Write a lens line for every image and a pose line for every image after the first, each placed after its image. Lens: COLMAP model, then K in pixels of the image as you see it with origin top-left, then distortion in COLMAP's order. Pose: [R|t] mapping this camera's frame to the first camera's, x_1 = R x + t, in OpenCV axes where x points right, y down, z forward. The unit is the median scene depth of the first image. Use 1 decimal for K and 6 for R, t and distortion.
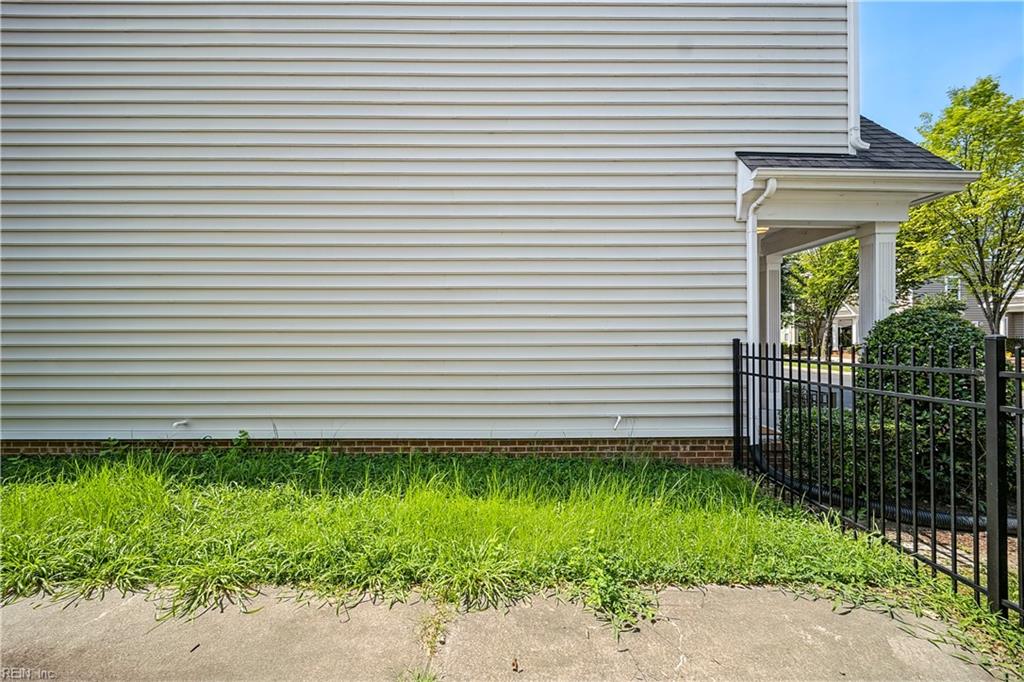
lens RADIAL K [[409.1, 0, 510.6], [0, 409.1, 335.7], [0, 0, 1]] dist [0.001222, -0.000028]
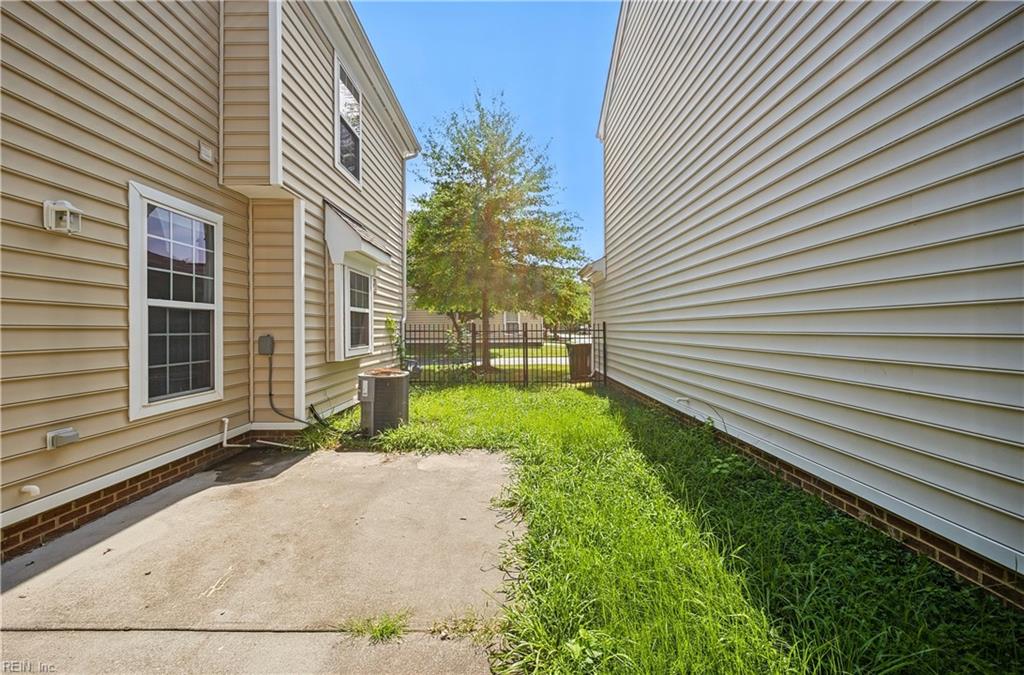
lens RADIAL K [[410.1, 0, 513.2], [0, 410.1, 326.4], [0, 0, 1]] dist [-0.001303, -0.000034]
pose [[0.004997, 0.000780, -0.999987, 0.345688], [0.004392, 0.999990, 0.000802, 0.004263], [0.999978, -0.004396, 0.004993, 0.497631]]
